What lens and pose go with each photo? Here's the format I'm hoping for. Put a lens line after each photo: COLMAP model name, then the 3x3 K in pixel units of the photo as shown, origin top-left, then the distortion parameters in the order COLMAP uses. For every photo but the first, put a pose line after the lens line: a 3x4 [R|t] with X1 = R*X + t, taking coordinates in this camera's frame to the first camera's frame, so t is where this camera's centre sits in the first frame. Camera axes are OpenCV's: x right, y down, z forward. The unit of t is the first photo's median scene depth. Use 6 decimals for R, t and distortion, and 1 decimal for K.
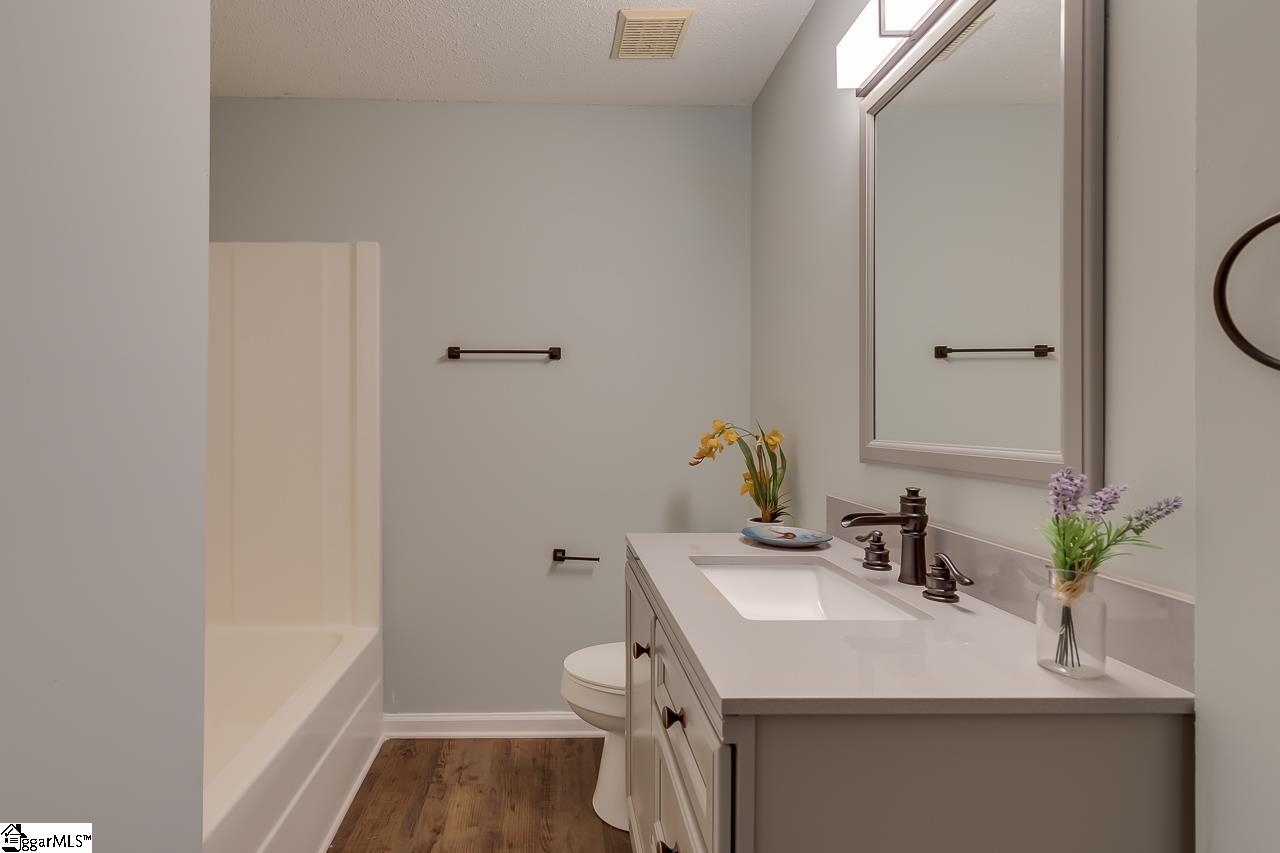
lens RADIAL K [[602.3, 0, 563.1], [0, 602.3, 430.9], [0, 0, 1]] dist [0.000014, -0.000462]
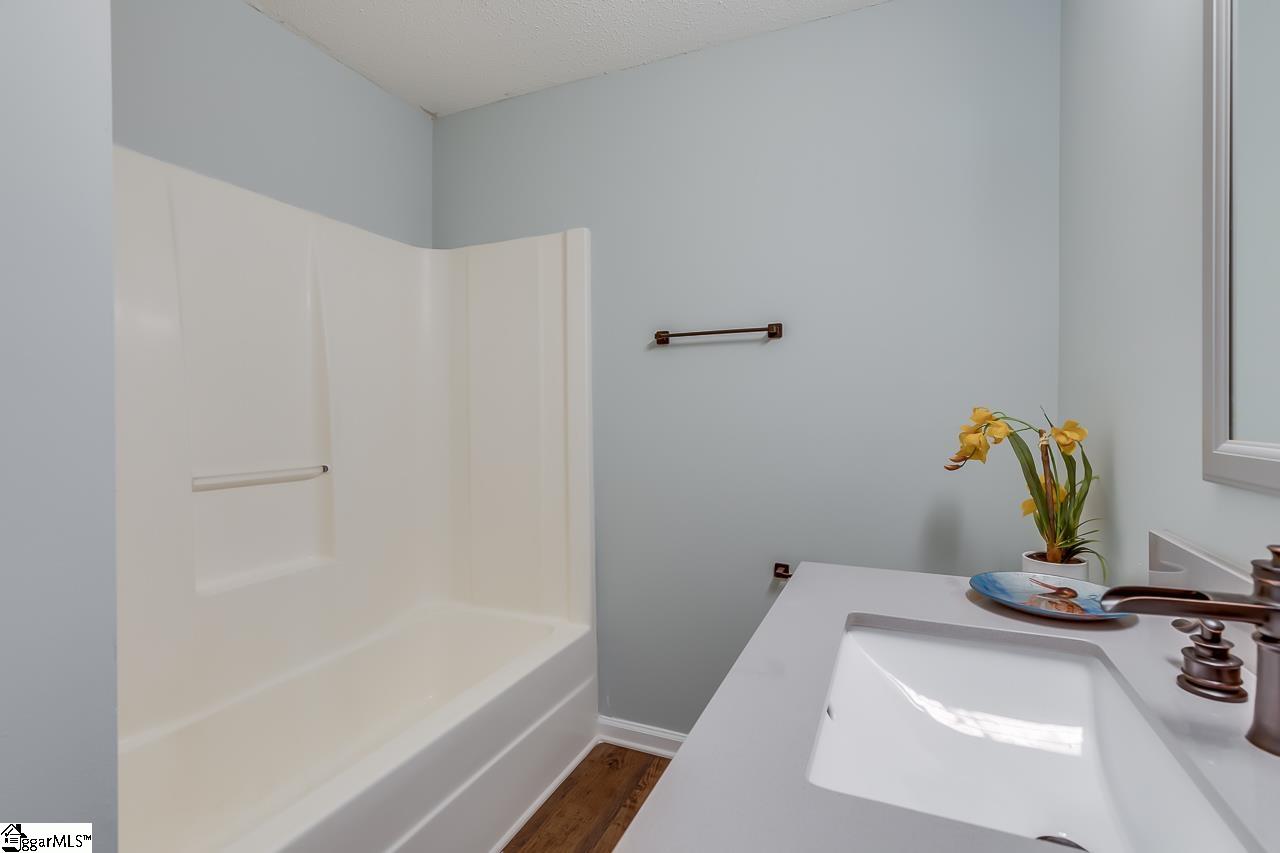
lens RADIAL K [[577.2, 0, 640.0], [0, 577.2, 426.5], [0, 0, 1]] dist [0.006442, -0.000206]
pose [[0.907649, 0.000993, -0.419729, 0.180888], [0.002244, 0.999971, 0.007217, -0.001545], [0.419725, -0.007492, 0.907621, 0.220235]]
